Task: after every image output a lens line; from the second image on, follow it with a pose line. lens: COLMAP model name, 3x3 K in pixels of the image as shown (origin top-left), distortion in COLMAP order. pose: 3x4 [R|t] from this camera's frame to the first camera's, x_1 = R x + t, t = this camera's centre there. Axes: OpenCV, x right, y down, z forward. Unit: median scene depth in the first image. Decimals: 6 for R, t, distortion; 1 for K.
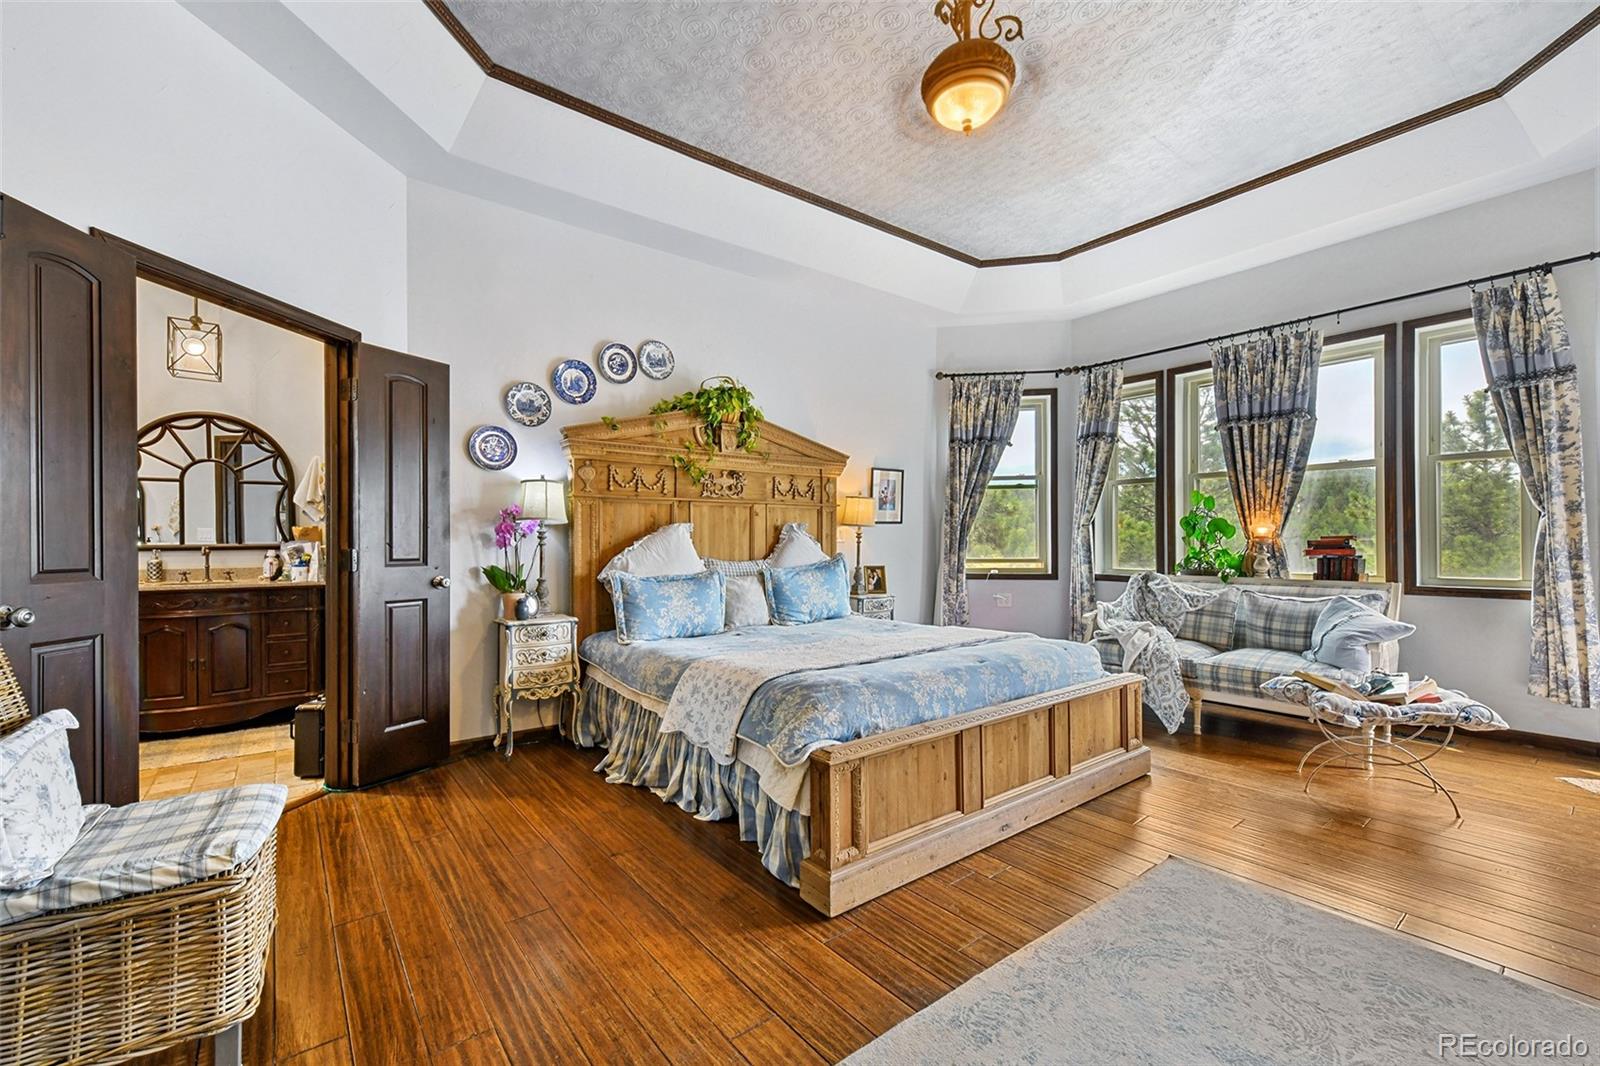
lens RADIAL K [[657.6, 0, 787.0], [0, 657.6, 537.6], [0, 0, 1]] dist [0.001907, 0.000306]
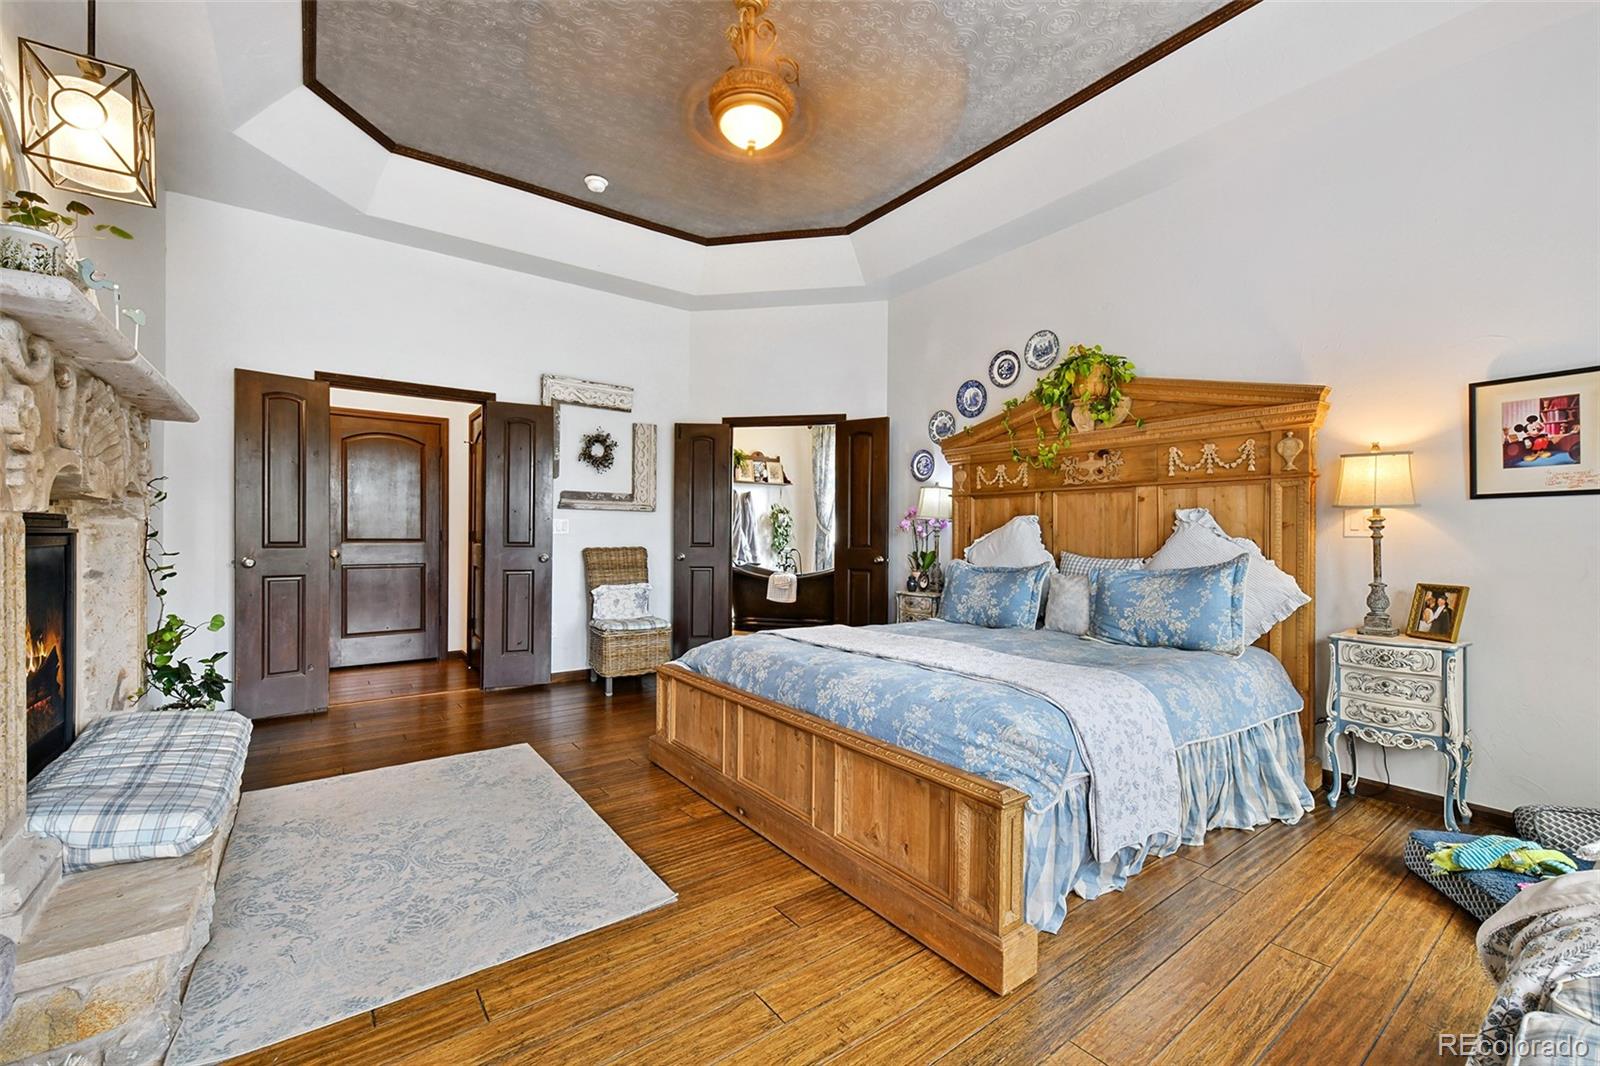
lens RADIAL K [[657.6, 0, 788.6], [0, 657.6, 536.2], [0, 0, 1]] dist [0.001907, 0.000306]
pose [[-0.017170, 0.001877, -0.999851, 0.845536], [-0.000984, 0.999998, 0.001894, 0.007247], [0.999852, 0.001016, -0.017168, 0.681096]]
